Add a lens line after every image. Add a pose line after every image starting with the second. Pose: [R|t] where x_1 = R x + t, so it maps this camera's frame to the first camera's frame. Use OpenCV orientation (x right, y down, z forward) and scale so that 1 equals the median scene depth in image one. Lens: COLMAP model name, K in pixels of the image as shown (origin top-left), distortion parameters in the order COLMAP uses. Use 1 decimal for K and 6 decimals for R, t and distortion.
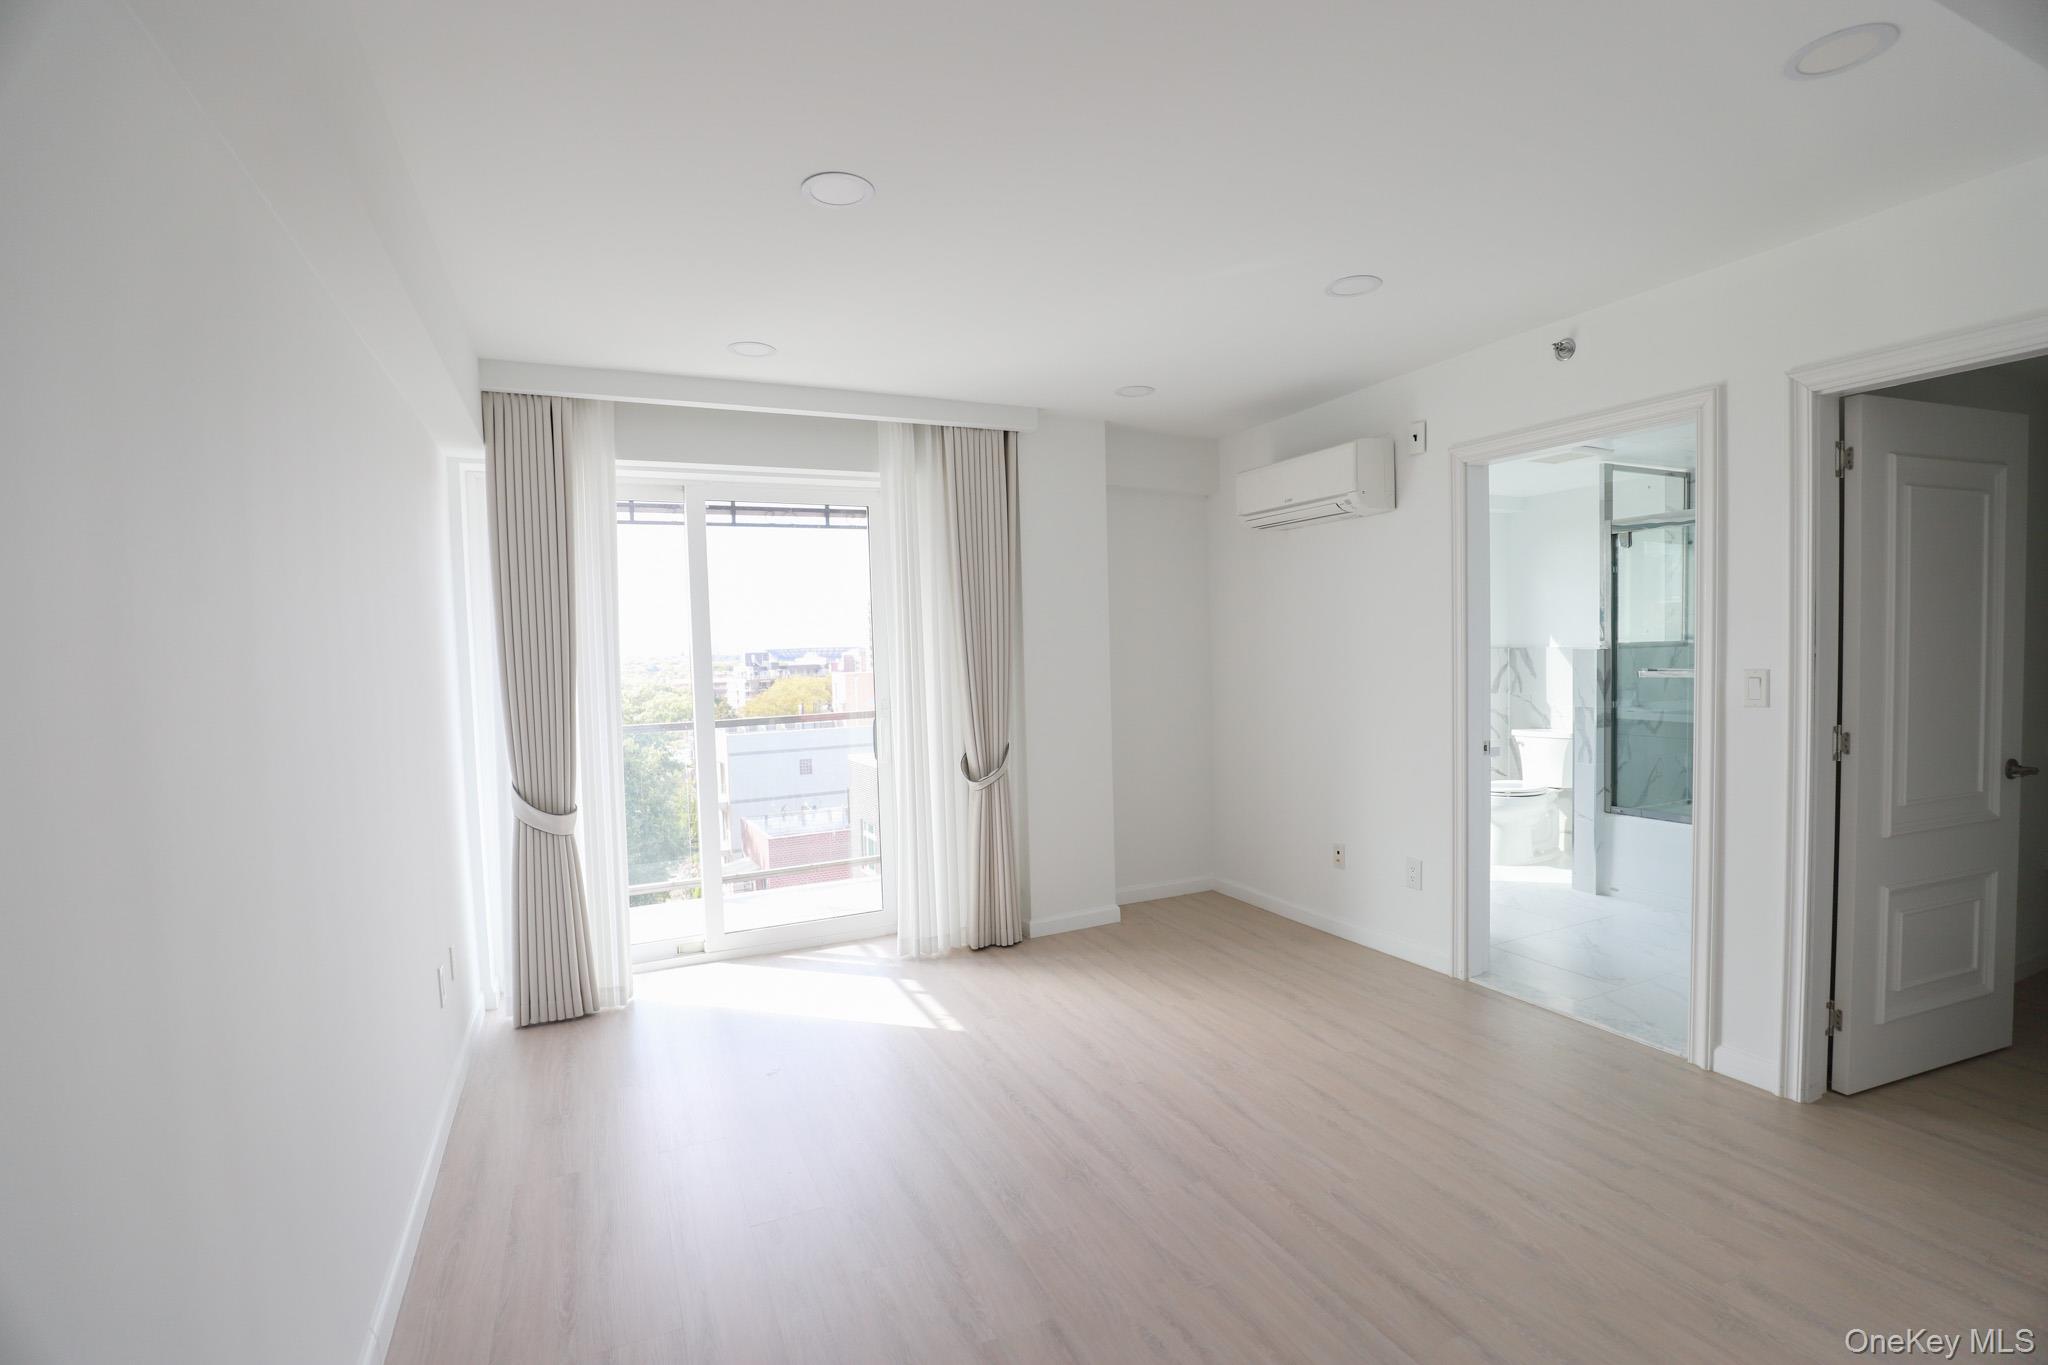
lens RADIAL K [[940.1, 0, 1032.5], [0, 940.1, 689.5], [0, 0, 1]] dist [-0.031856, 0.003921]
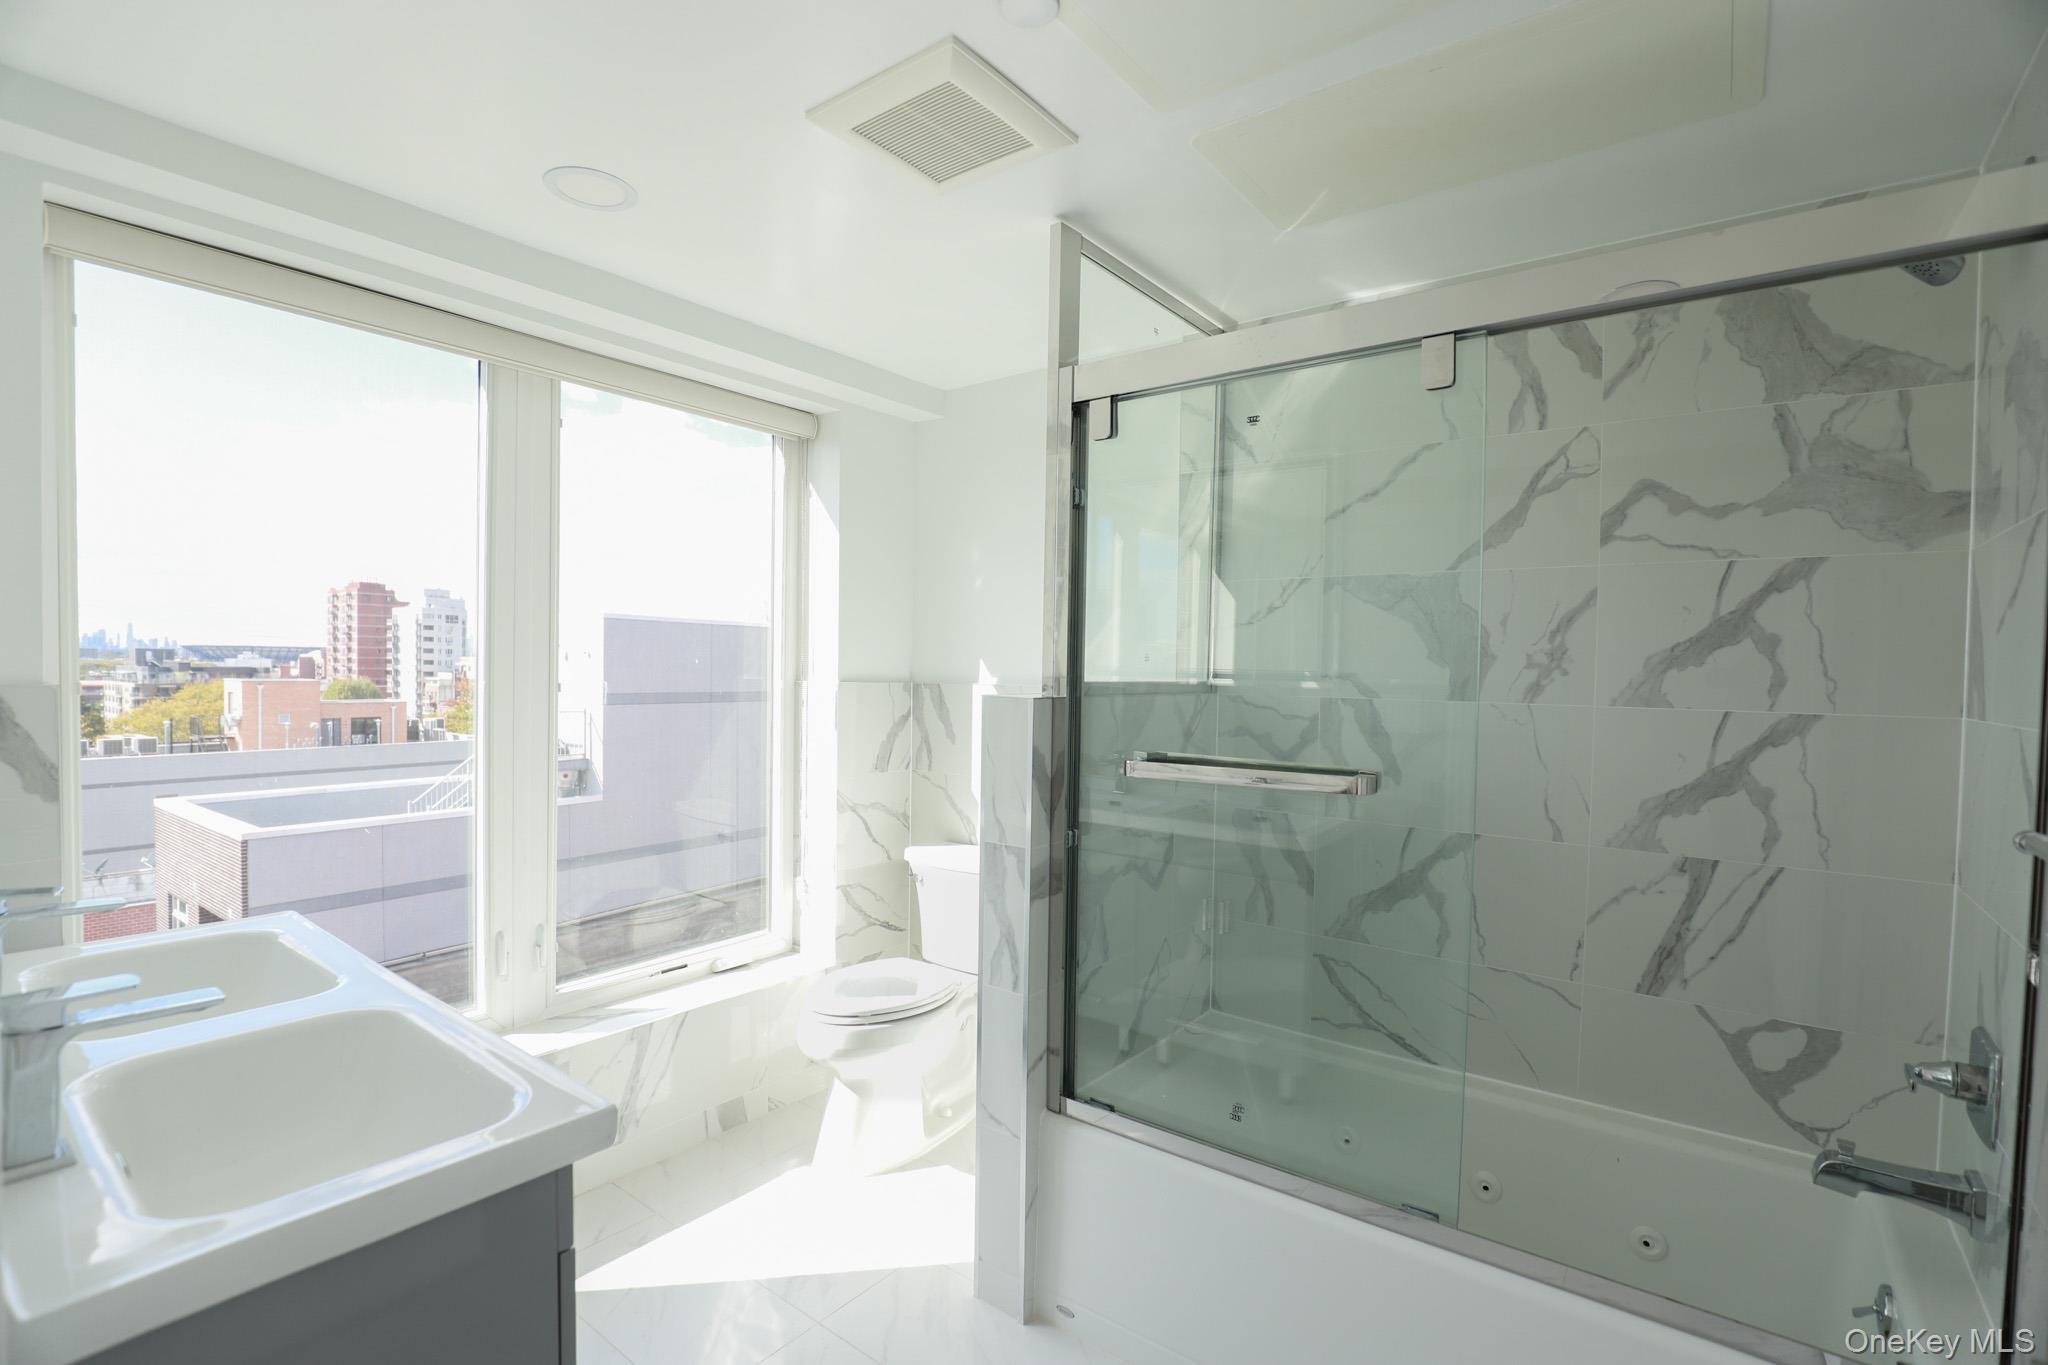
lens RADIAL K [[940.1, 0, 1028.8], [0, 940.1, 692.0], [0, 0, 1]] dist [-0.031856, 0.003921]
pose [[0.891141, 0.029094, 0.452792, 0.423289], [-0.020444, 0.999503, -0.023987, -0.035527], [-0.453265, 0.012119, 0.891293, 0.645612]]
